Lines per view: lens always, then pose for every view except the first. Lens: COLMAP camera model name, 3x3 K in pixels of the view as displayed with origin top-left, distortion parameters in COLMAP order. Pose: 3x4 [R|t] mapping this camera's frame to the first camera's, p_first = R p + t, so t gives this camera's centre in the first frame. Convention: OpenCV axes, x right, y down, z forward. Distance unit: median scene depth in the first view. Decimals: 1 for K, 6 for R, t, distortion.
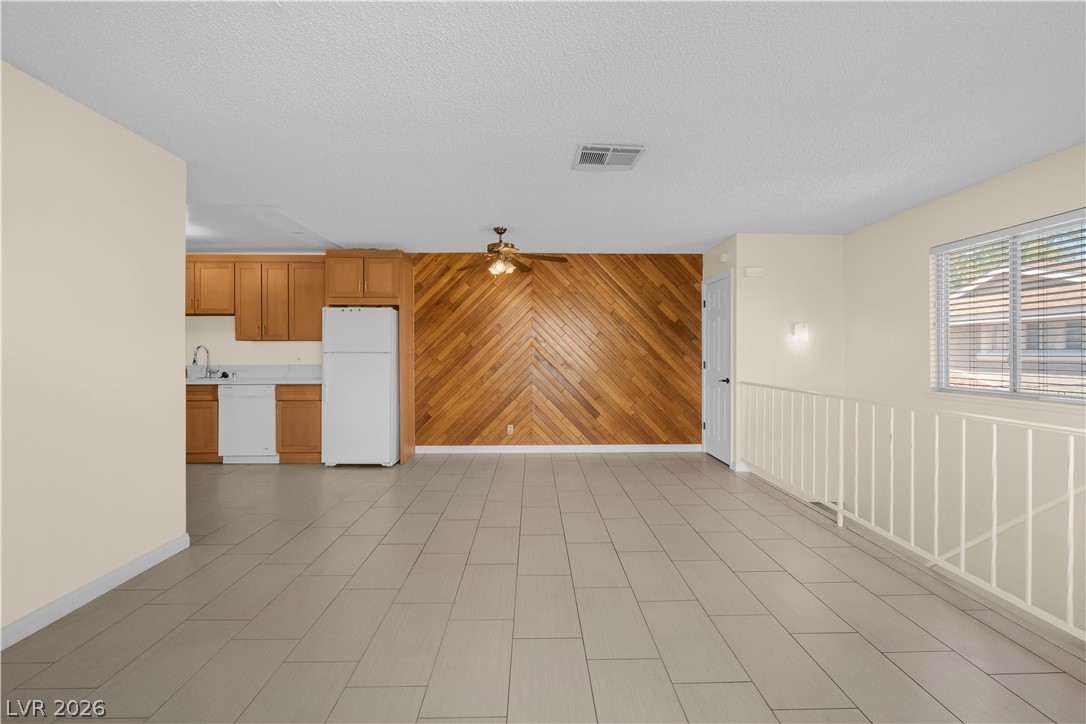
lens RADIAL K [[491.9, 0, 541.9], [0, 491.9, 354.8], [0, 0, 1]] dist [-0.004857, 0.002849]
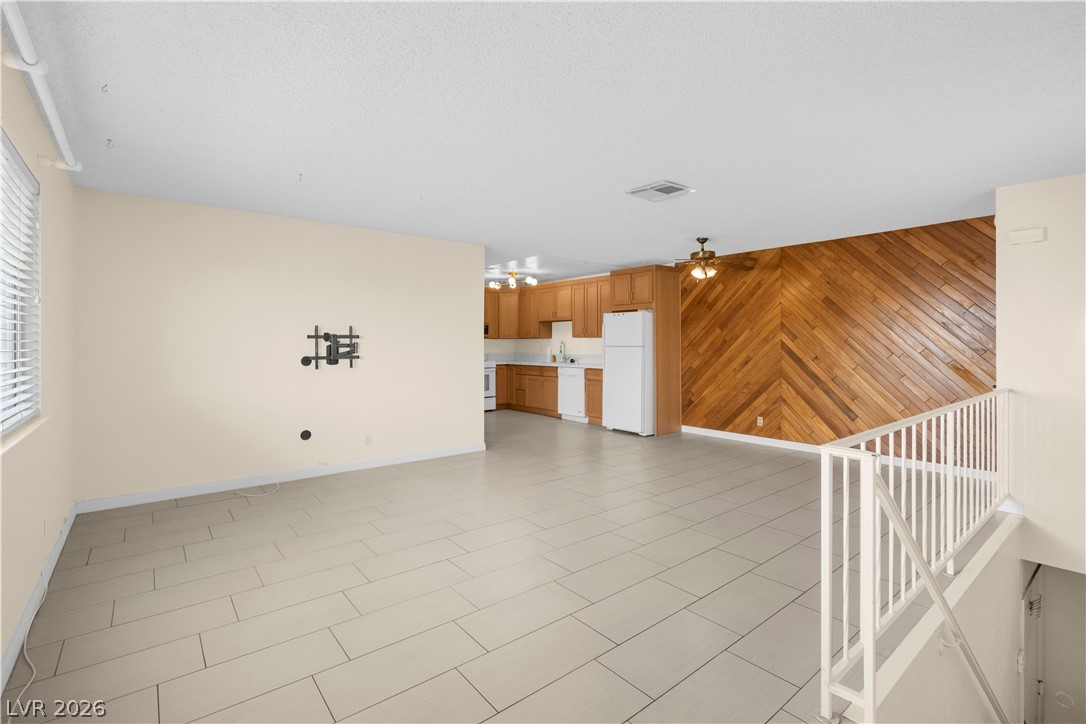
lens RADIAL K [[491.9, 0, 546.8], [0, 491.9, 344.0], [0, 0, 1]] dist [-0.004857, 0.002849]
pose [[0.623949, 0.001040, -0.781465, 0.467309], [-0.003983, 0.999990, -0.001850, -0.006641], [0.781455, 0.004267, 0.623947, 0.008684]]
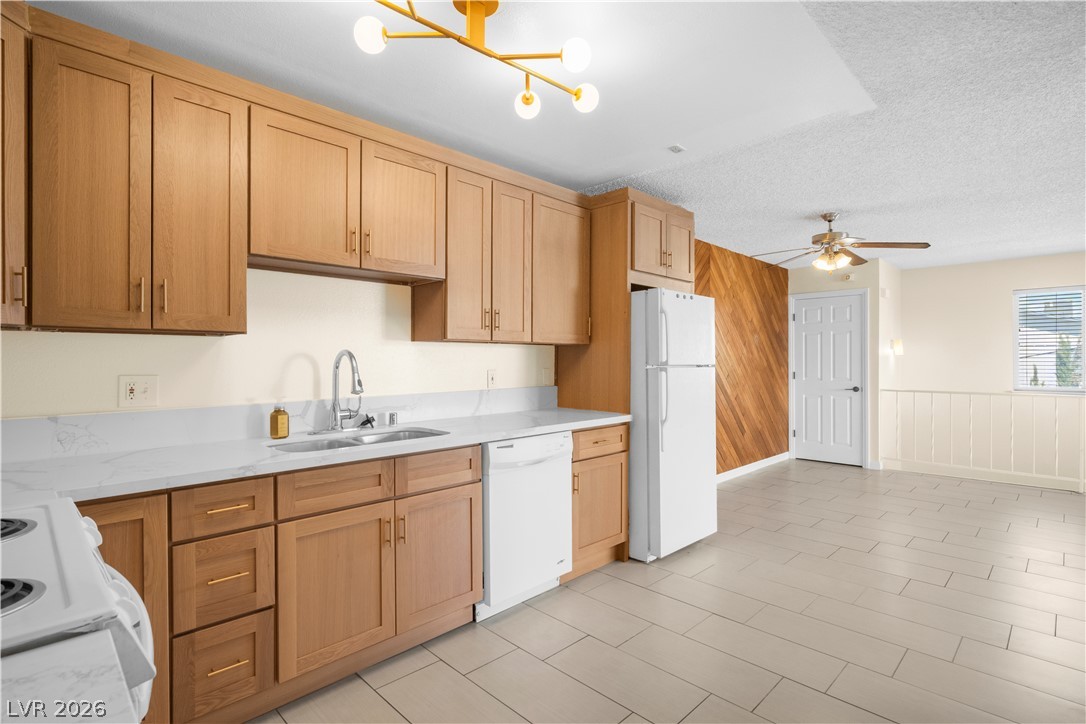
lens RADIAL K [[521.9, 0, 542.9], [0, 521.9, 362.5], [0, 0, 1]] dist [-0.002150, 0.000188]
pose [[0.724479, -0.001788, 0.689294, -0.838036], [0.005915, 0.999976, -0.003622, -0.006365], [-0.689271, 0.006701, 0.724472, 0.565993]]
